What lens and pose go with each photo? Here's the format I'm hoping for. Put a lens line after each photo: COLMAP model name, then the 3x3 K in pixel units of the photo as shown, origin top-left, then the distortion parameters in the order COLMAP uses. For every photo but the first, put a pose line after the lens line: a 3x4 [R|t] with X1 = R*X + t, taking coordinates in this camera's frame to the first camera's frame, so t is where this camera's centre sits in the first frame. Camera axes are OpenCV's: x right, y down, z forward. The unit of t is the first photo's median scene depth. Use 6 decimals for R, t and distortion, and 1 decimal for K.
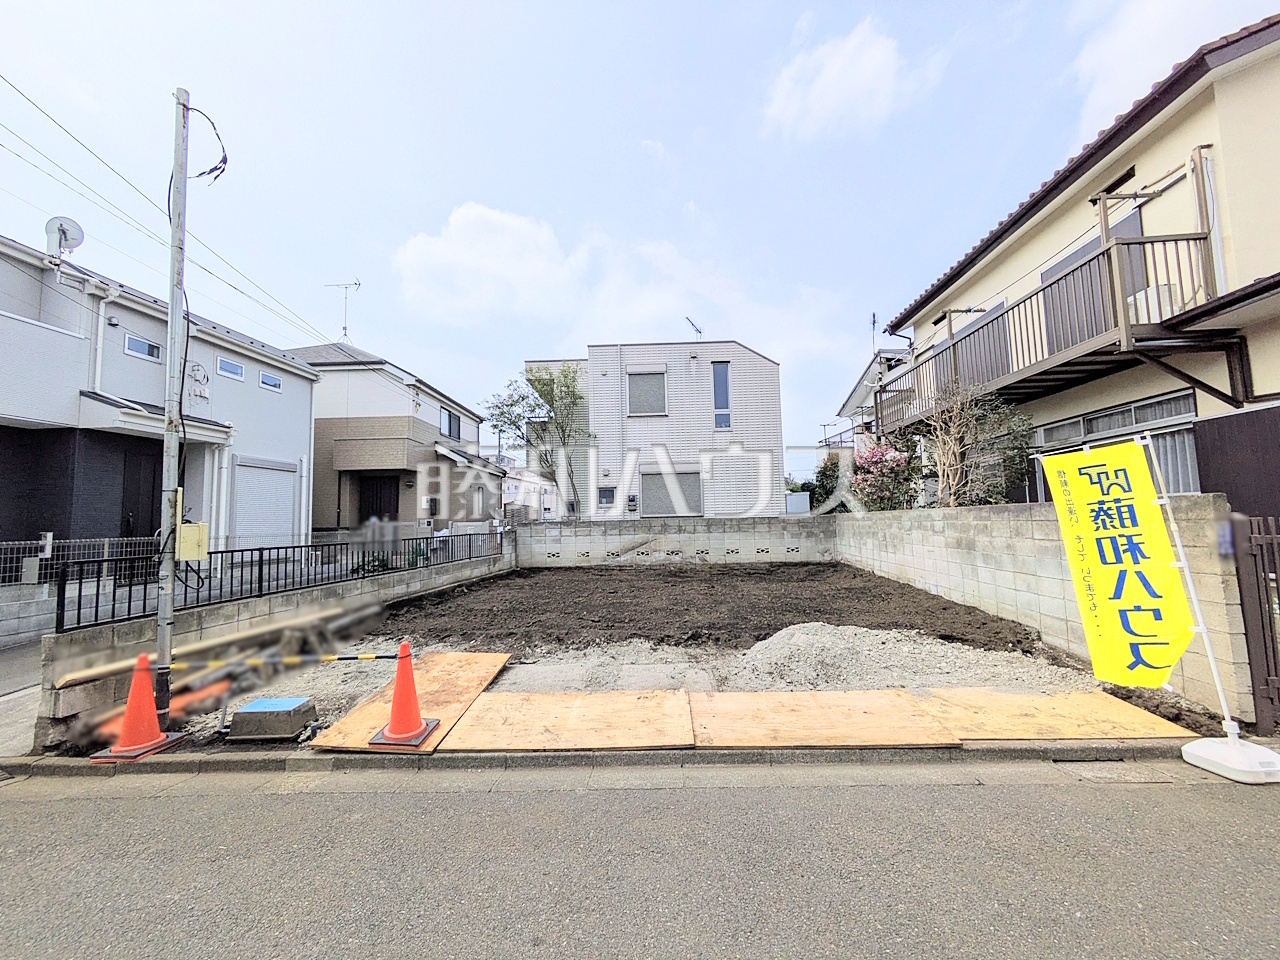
lens RADIAL K [[507.2, 0, 639.3], [0, 507.2, 485.2], [0, 0, 1]] dist [-0.000511, 0.001703]
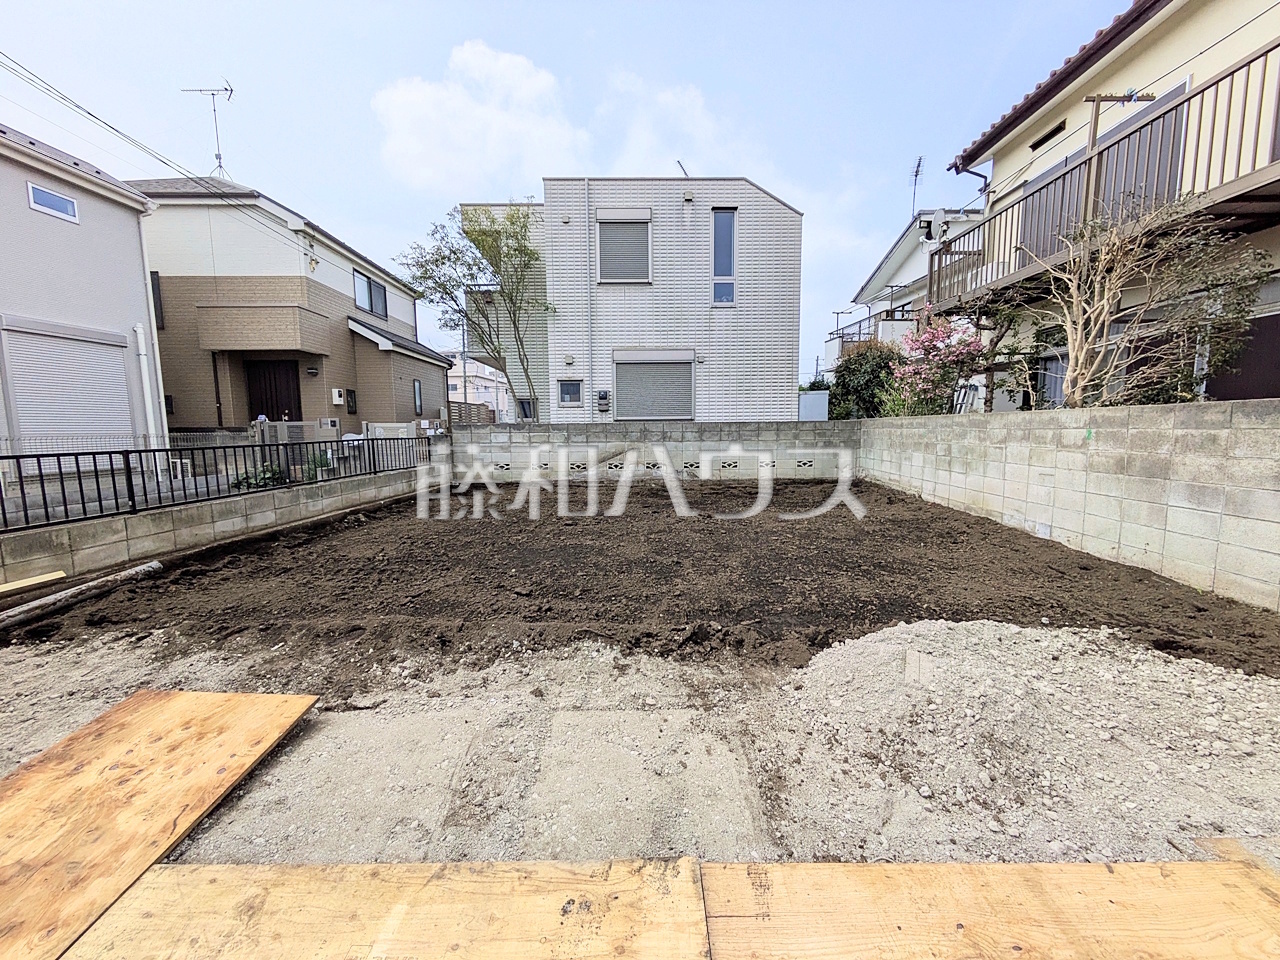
lens RADIAL K [[507.2, 0, 639.6], [0, 507.2, 484.0], [0, 0, 1]] dist [-0.000511, 0.001703]
pose [[0.999085, 0.009137, 0.041780, 0.016052], [-0.016624, 0.983062, 0.182520, 0.027958], [-0.039404, -0.183047, 0.982314, 0.340410]]
